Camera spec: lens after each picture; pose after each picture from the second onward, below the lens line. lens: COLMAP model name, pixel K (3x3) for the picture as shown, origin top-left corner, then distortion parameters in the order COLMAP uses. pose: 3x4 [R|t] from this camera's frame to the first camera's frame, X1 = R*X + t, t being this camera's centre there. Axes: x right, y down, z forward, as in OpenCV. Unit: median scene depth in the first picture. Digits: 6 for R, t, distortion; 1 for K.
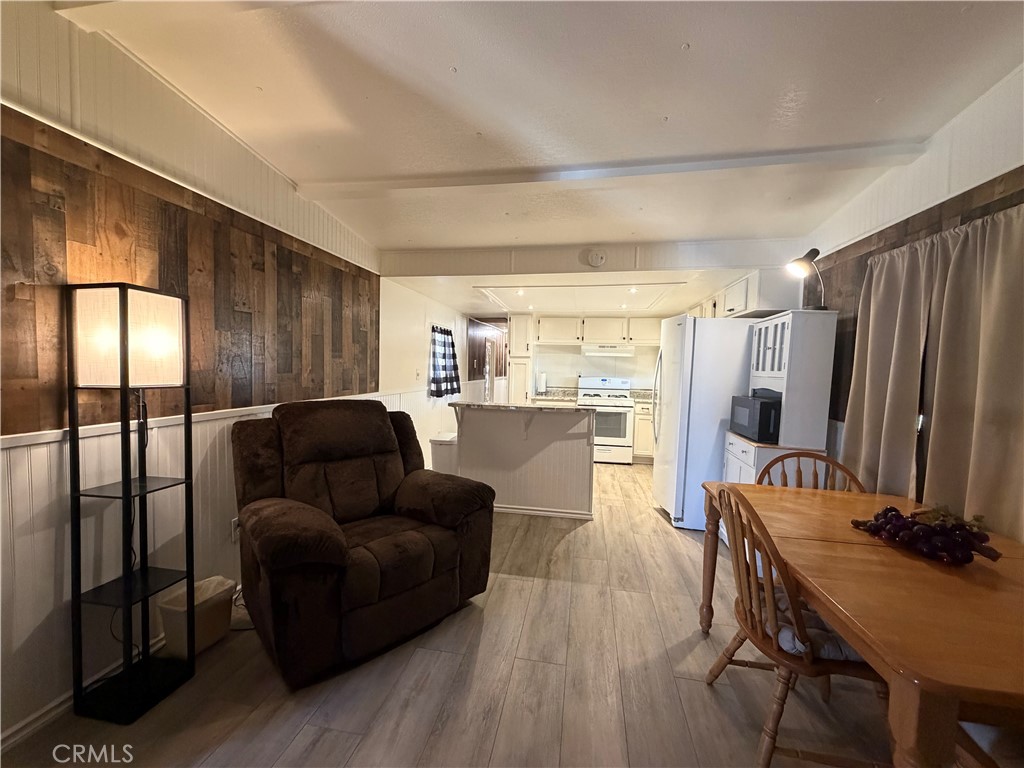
lens RADIAL K [[407.6, 0, 509.0], [0, 407.6, 386.9], [0, 0, 1]] dist [-0.000241, -0.000122]
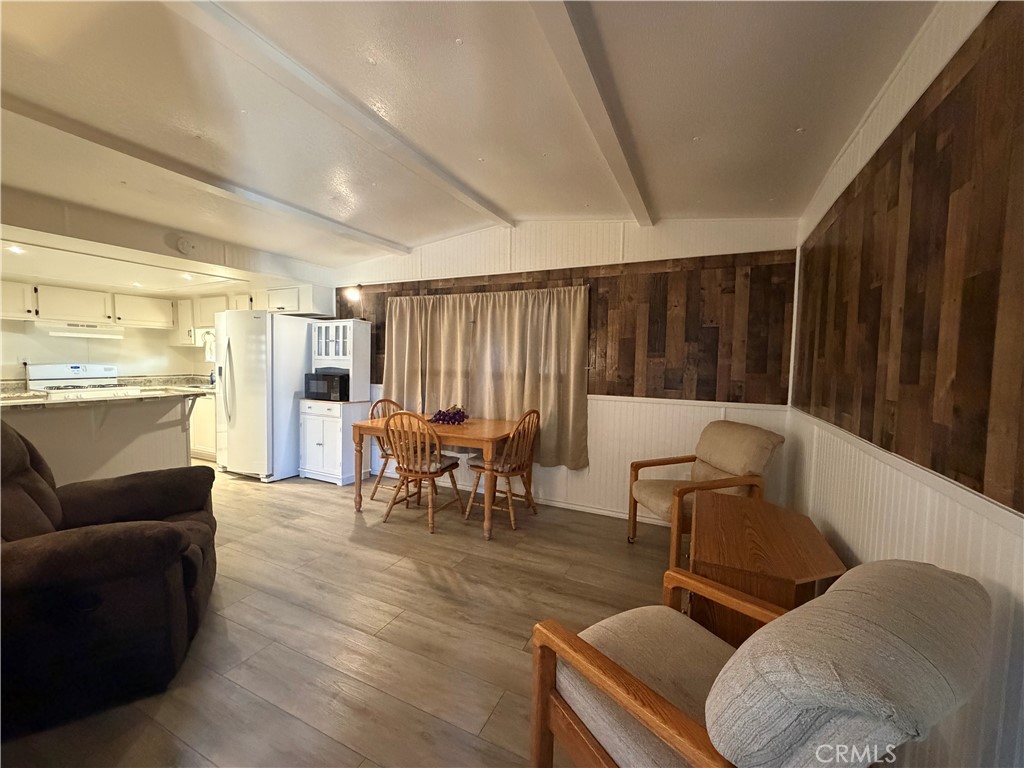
lens RADIAL K [[407.6, 0, 509.0], [0, 407.6, 386.9], [0, 0, 1]] dist [-0.000241, -0.000122]
pose [[0.255989, -0.083363, 0.963079, -0.621100], [0.039704, 0.996341, 0.075689, -0.010812], [-0.965864, 0.018862, 0.258362, -0.033651]]
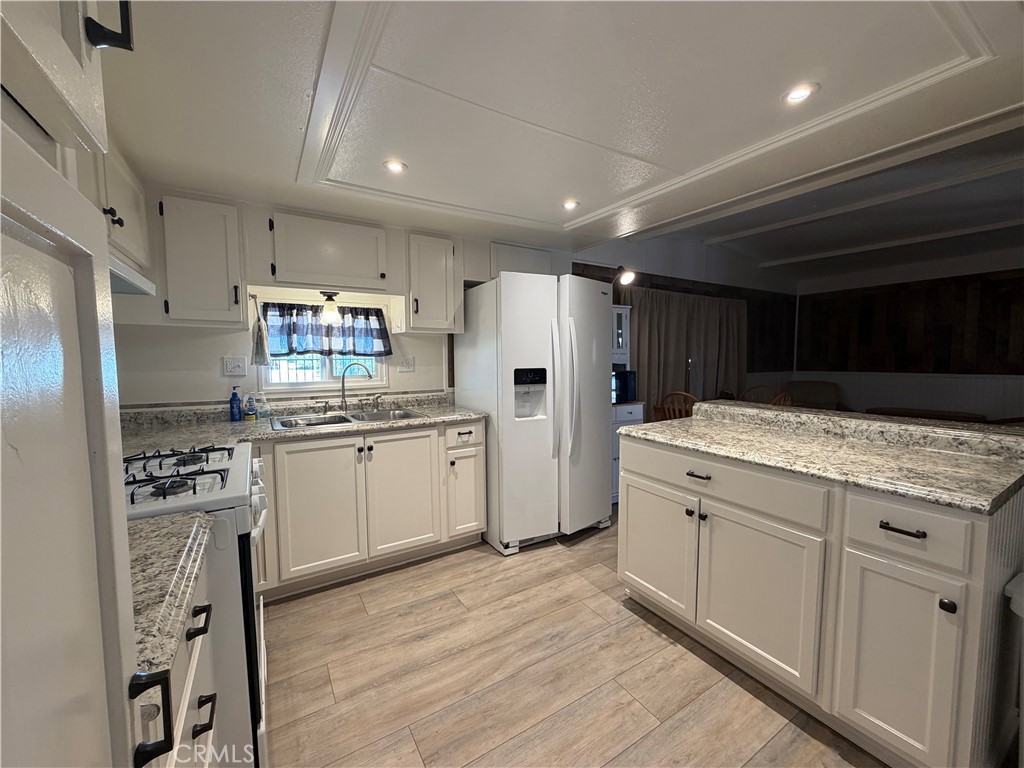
lens RADIAL K [[407.6, 0, 509.0], [0, 407.6, 386.9], [0, 0, 1]] dist [-0.000241, -0.000122]
pose [[-0.669251, -0.073125, 0.739429, -0.087864], [0.030741, 0.991569, 0.125884, -0.080307], [-0.742400, 0.106979, -0.661361, 1.862506]]
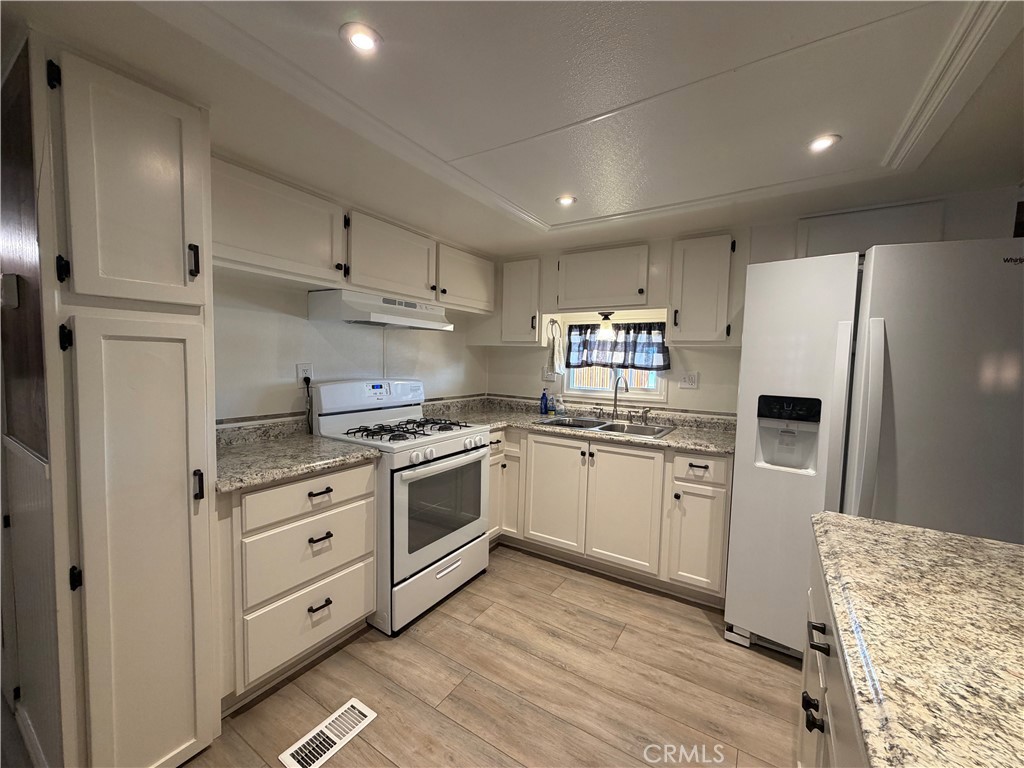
lens RADIAL K [[407.6, 0, 509.0], [0, 407.6, 386.9], [0, 0, 1]] dist [-0.000241, -0.000122]
pose [[0.376034, -0.073003, 0.923726, -0.172989], [0.031916, 0.997320, 0.065827, -0.076044], [-0.926056, 0.004728, 0.377356, 1.431257]]
